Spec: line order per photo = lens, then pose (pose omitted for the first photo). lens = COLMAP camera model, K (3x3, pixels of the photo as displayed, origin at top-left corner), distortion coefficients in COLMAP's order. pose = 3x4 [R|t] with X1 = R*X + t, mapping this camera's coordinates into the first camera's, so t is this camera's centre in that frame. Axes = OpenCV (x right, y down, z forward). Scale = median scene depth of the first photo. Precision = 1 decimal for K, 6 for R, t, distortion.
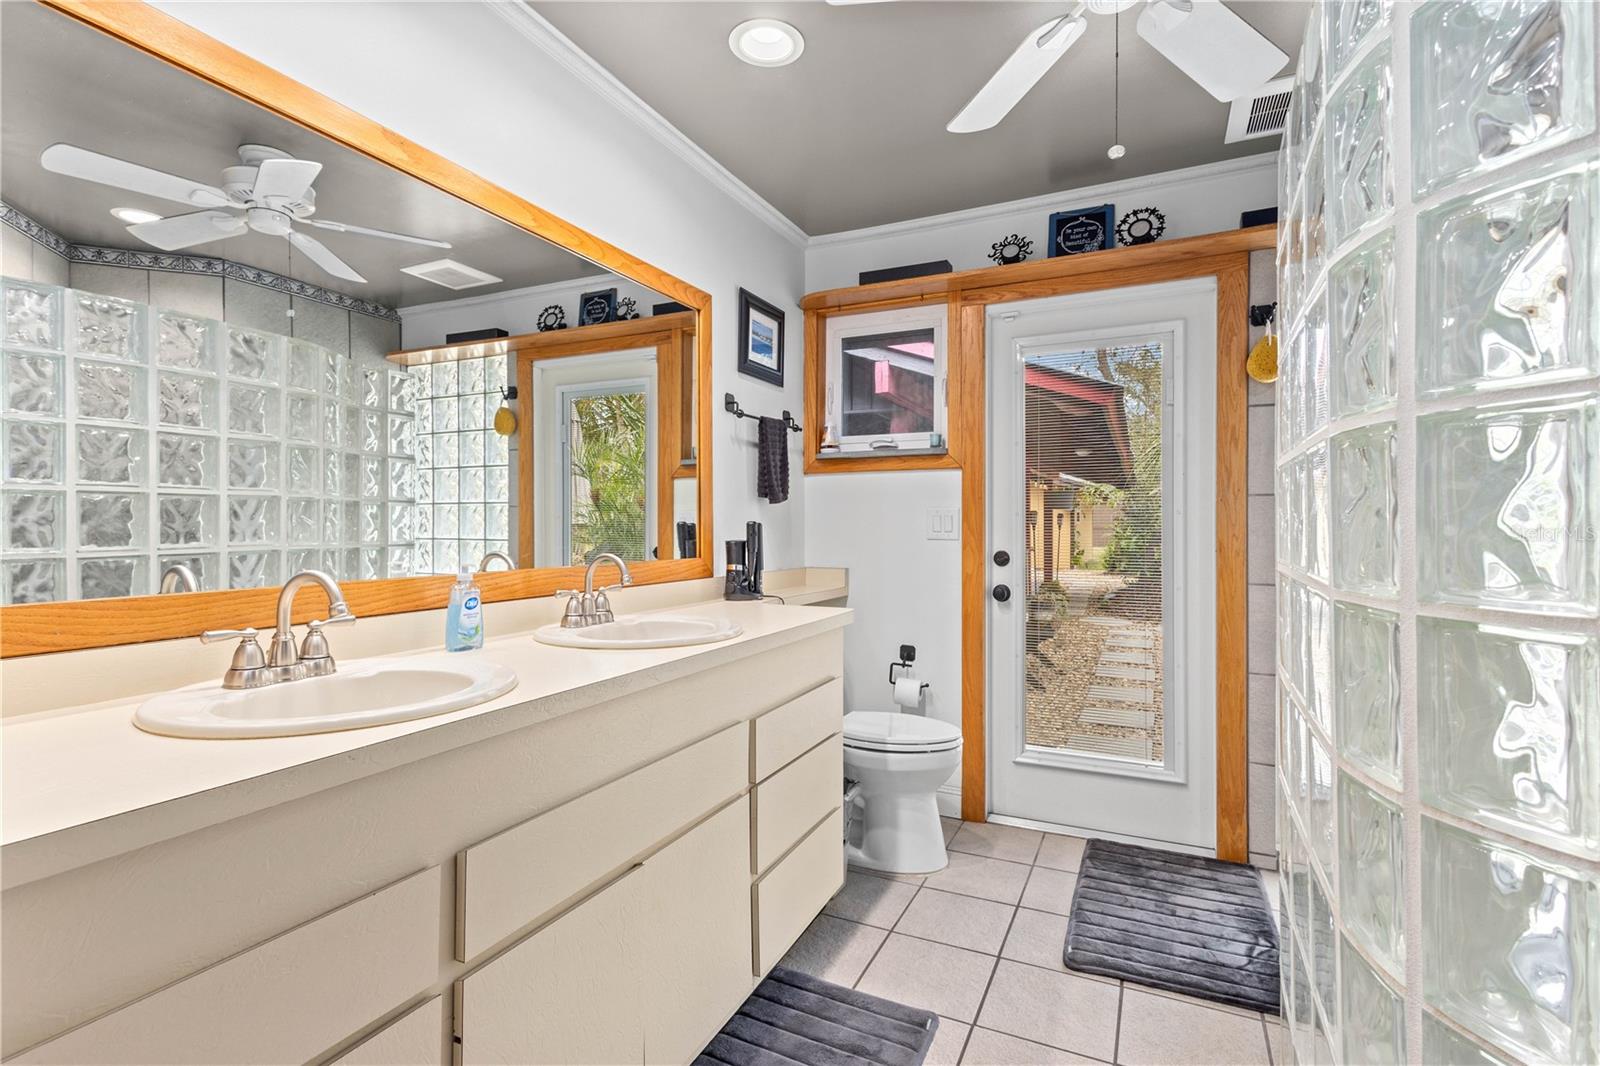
lens RADIAL K [[749.8, 0, 802.7], [0, 749.8, 525.1], [0, 0, 1]] dist [0.013210, -0.000060]
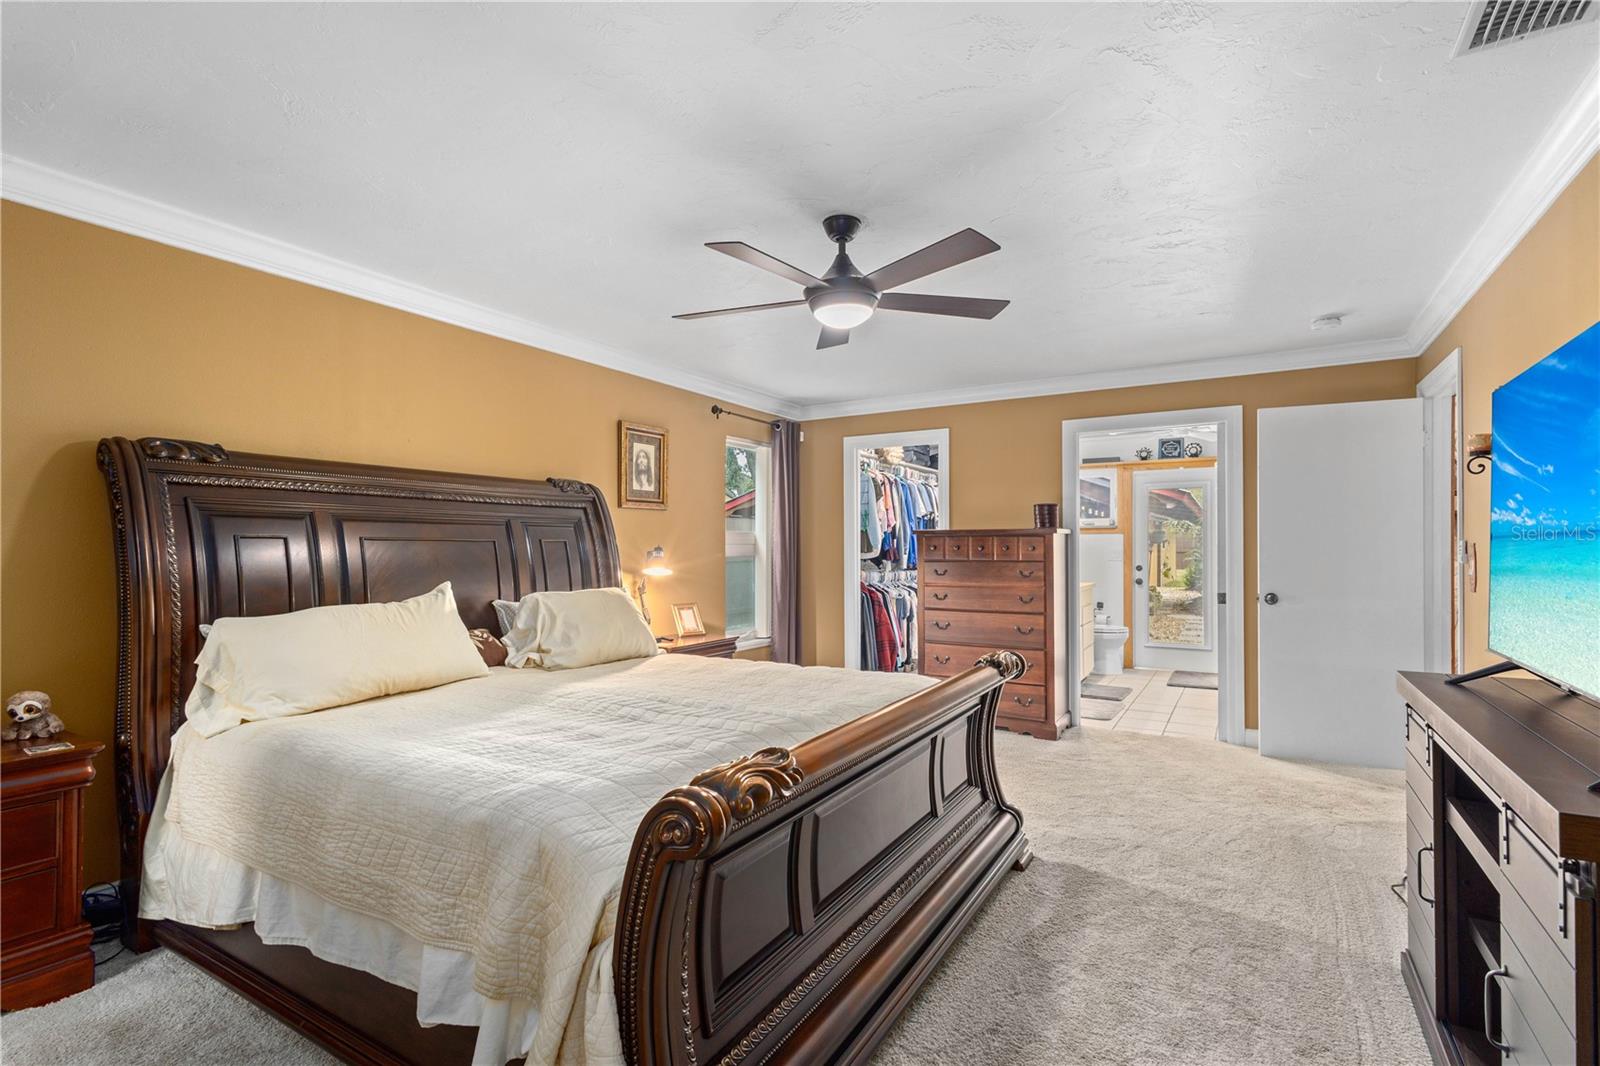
lens RADIAL K [[746.2, 0, 800.0], [0, 746.2, 533.0], [0, 0, 1]] dist [0.016973, -0.006850]
pose [[0.995414, 0.002972, -0.095614, -0.654918], [-0.004404, 0.999881, -0.014767, -0.033490], [0.095559, 0.015120, 0.995309, -1.686710]]
